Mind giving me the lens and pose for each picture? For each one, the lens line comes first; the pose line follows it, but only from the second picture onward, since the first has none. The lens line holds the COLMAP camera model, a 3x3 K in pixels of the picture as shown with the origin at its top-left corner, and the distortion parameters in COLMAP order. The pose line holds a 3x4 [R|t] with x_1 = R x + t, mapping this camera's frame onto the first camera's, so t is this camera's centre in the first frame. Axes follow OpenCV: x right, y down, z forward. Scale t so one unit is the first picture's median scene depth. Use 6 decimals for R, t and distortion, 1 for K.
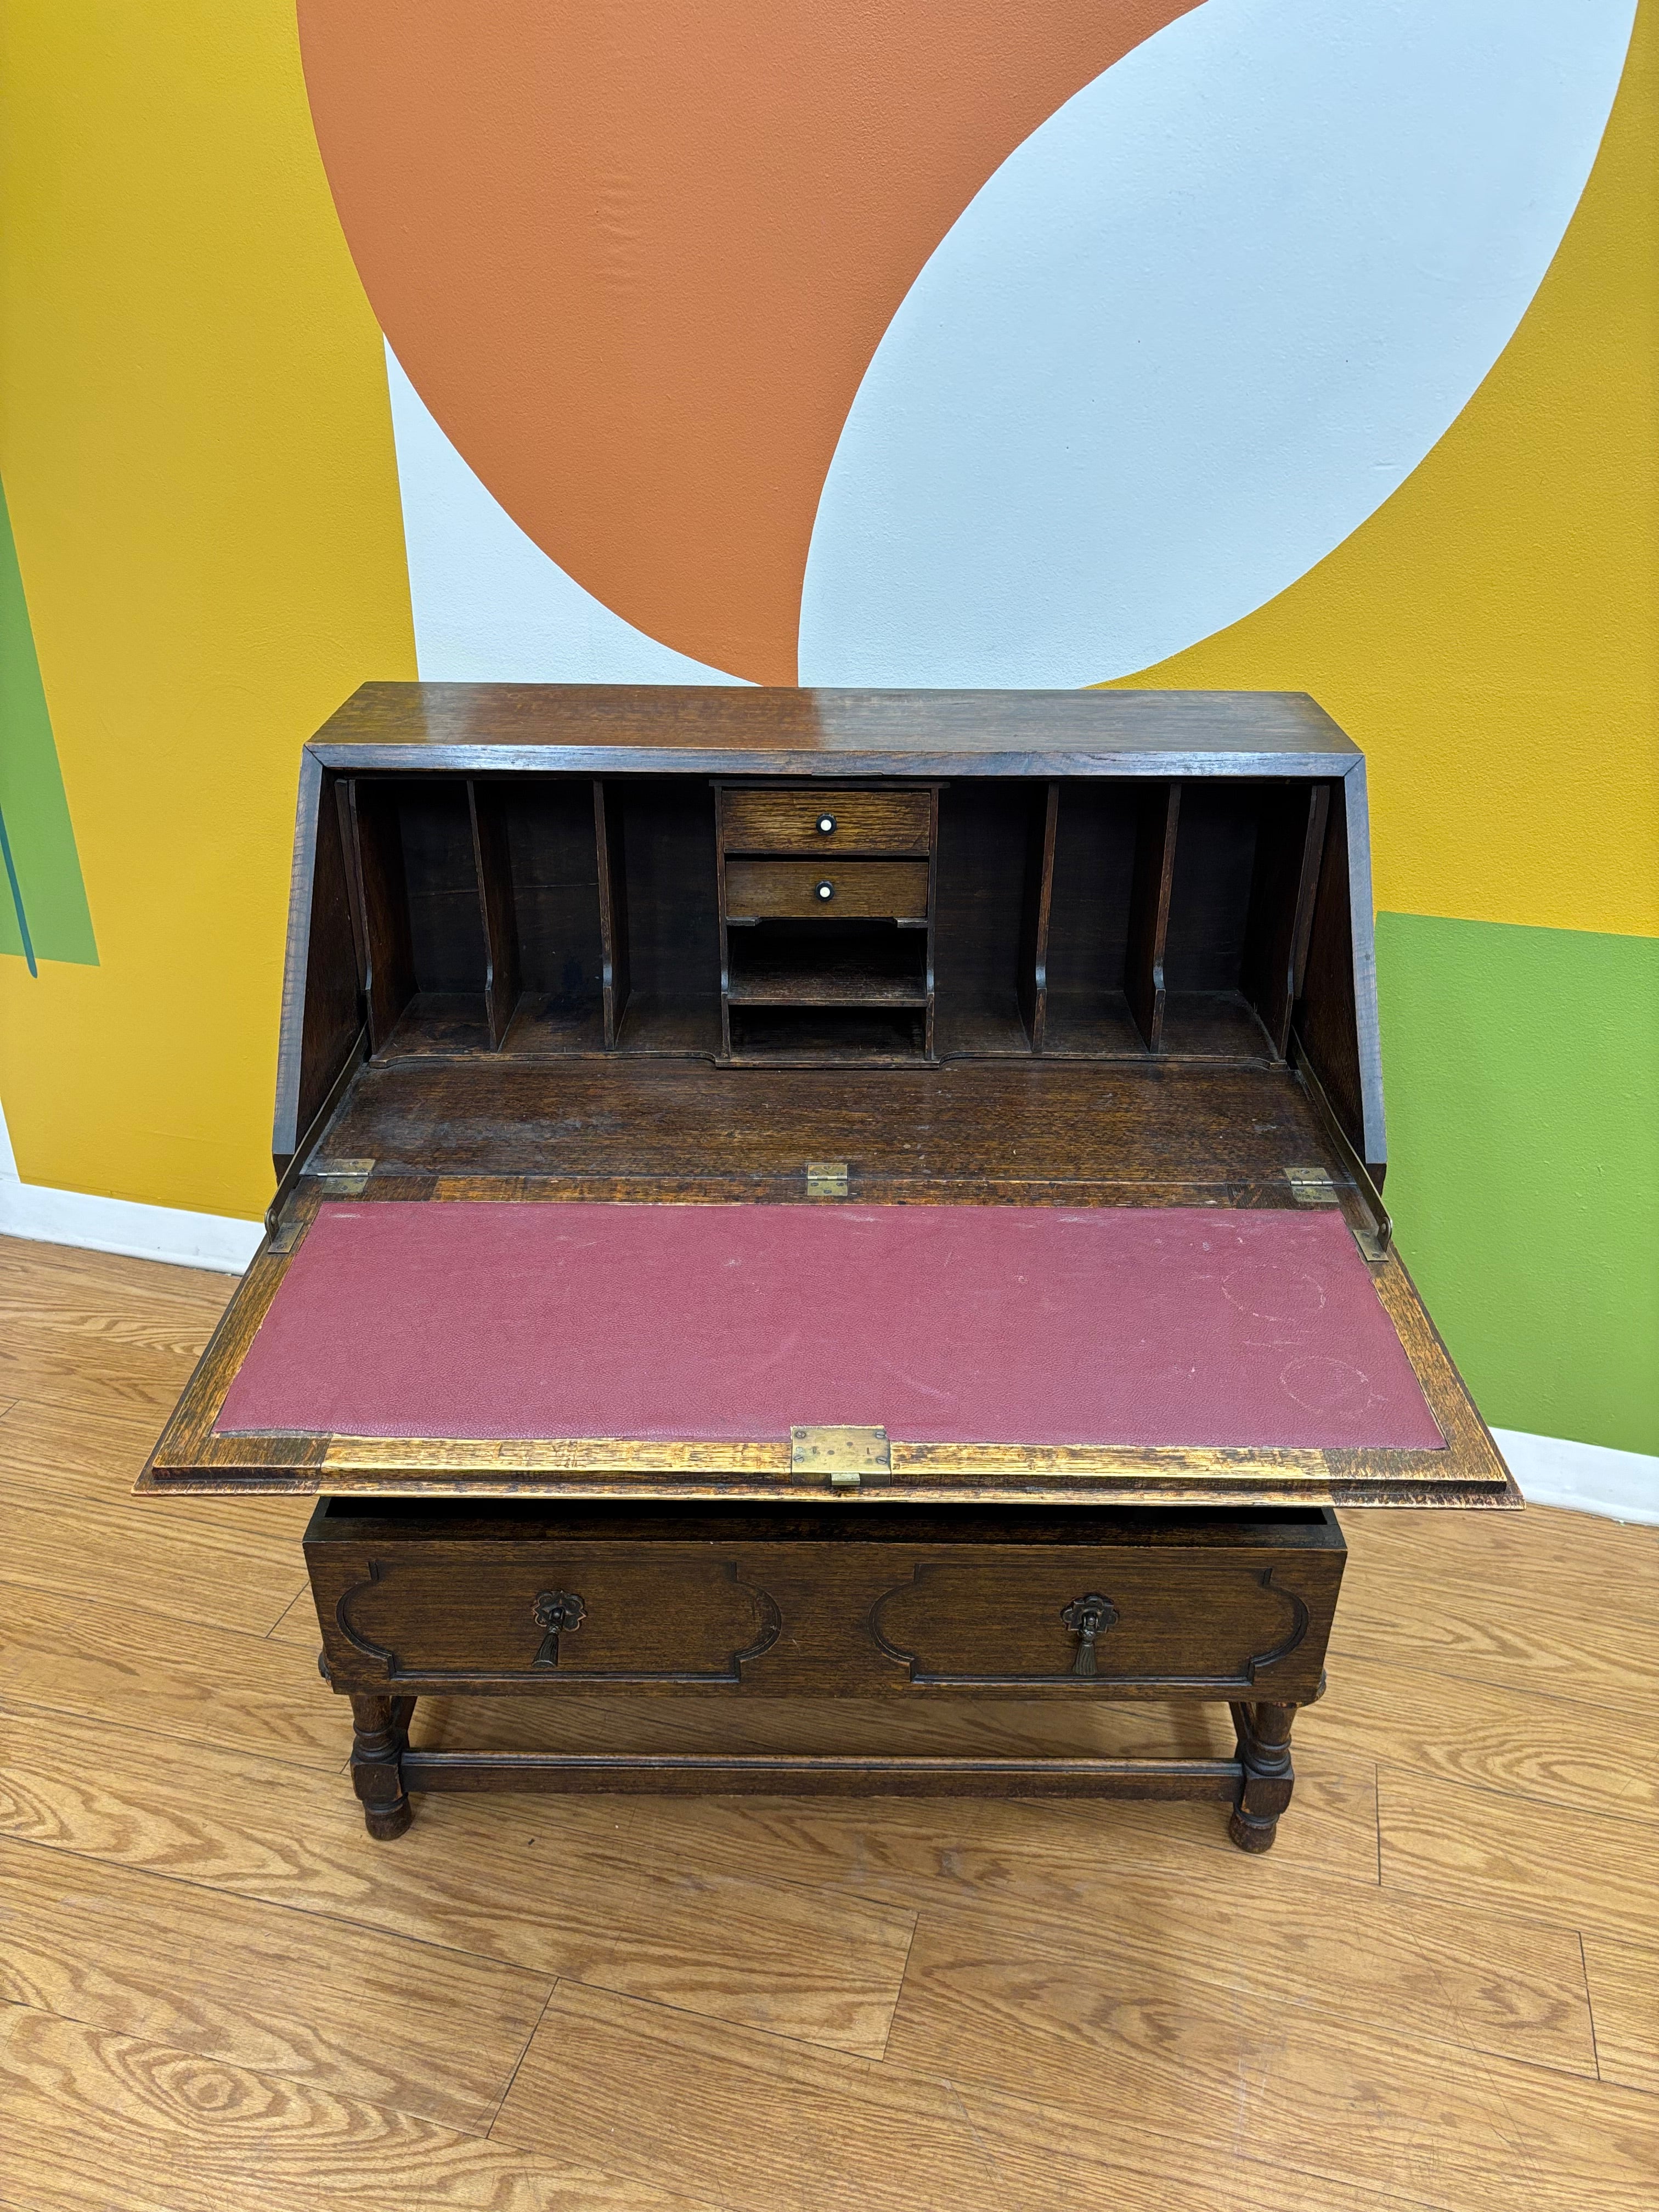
lens RADIAL K [[1674.7, 0, 813.6], [0, 1674.7, 1139.8], [0, 0, 1]] dist [0.044678, -0.061022]
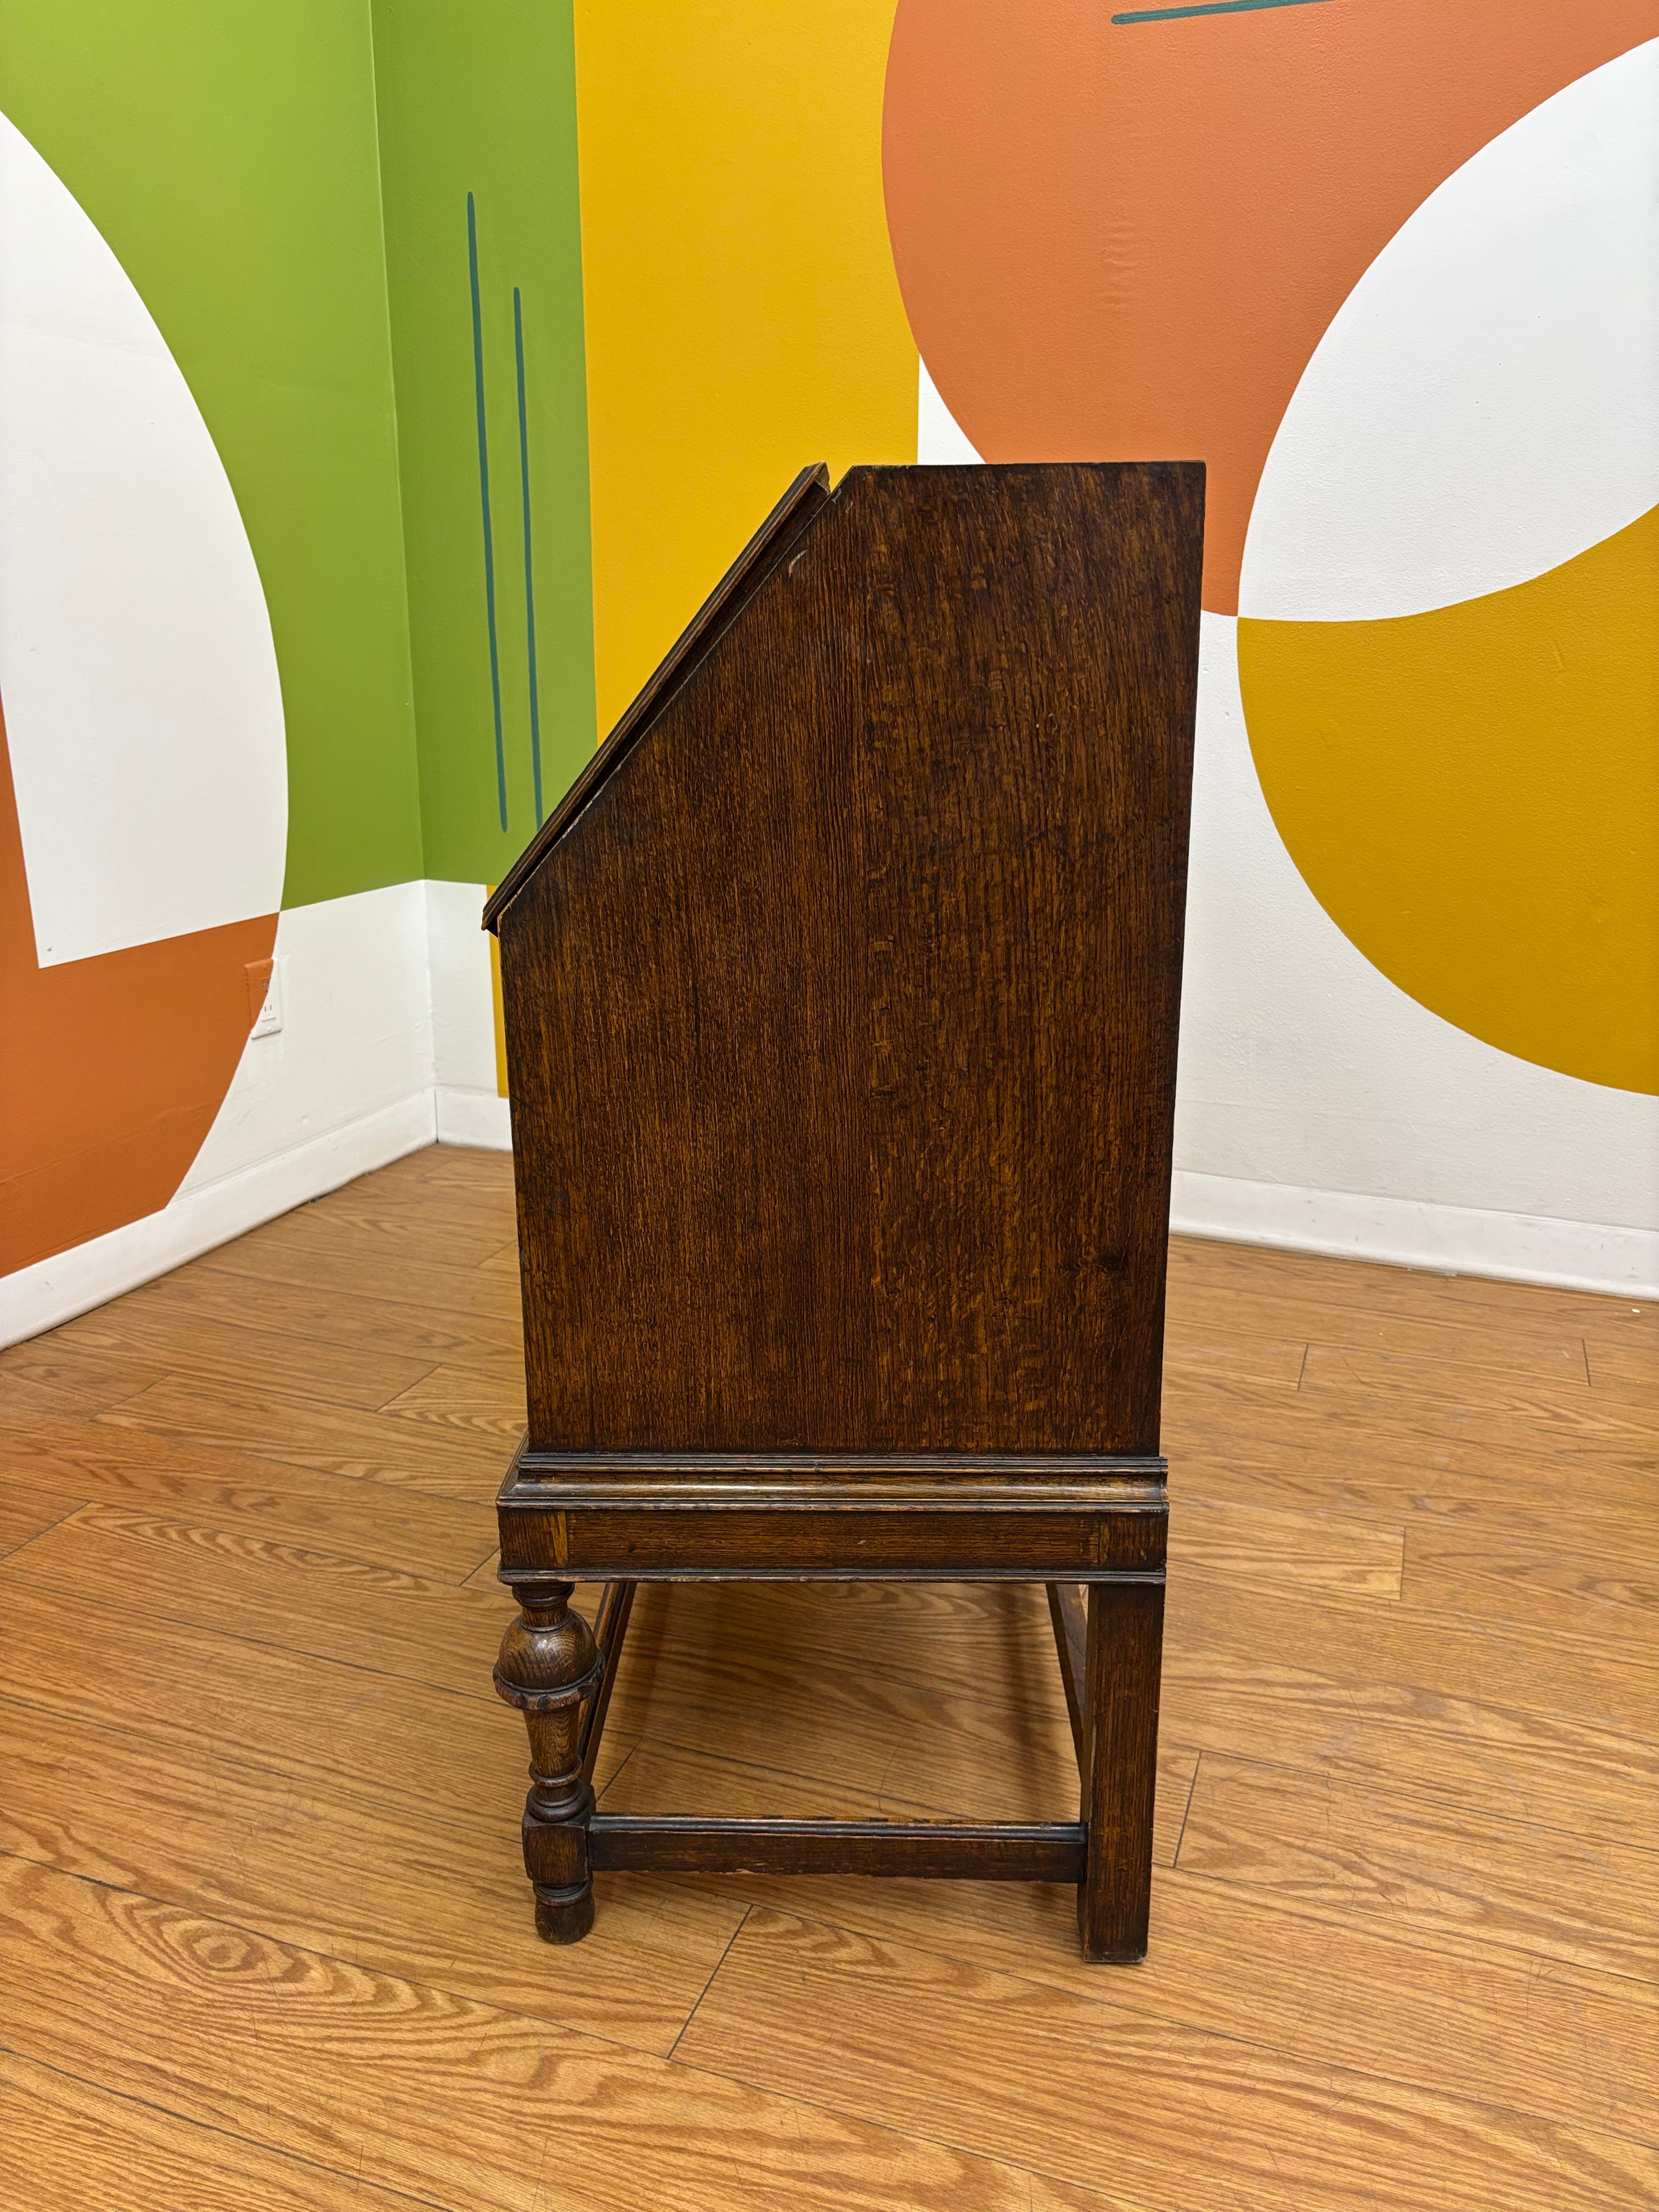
lens RADIAL K [[1674.7, 0, 847.6], [0, 1674.7, 1122.9], [0, 0, 1]] dist [0.044678, -0.061022]
pose [[0.997478, 0.024020, -0.066785, -0.256168], [-0.035963, 0.982301, -0.183824, 0.427376], [0.061188, 0.185763, 0.980688, -0.210822]]
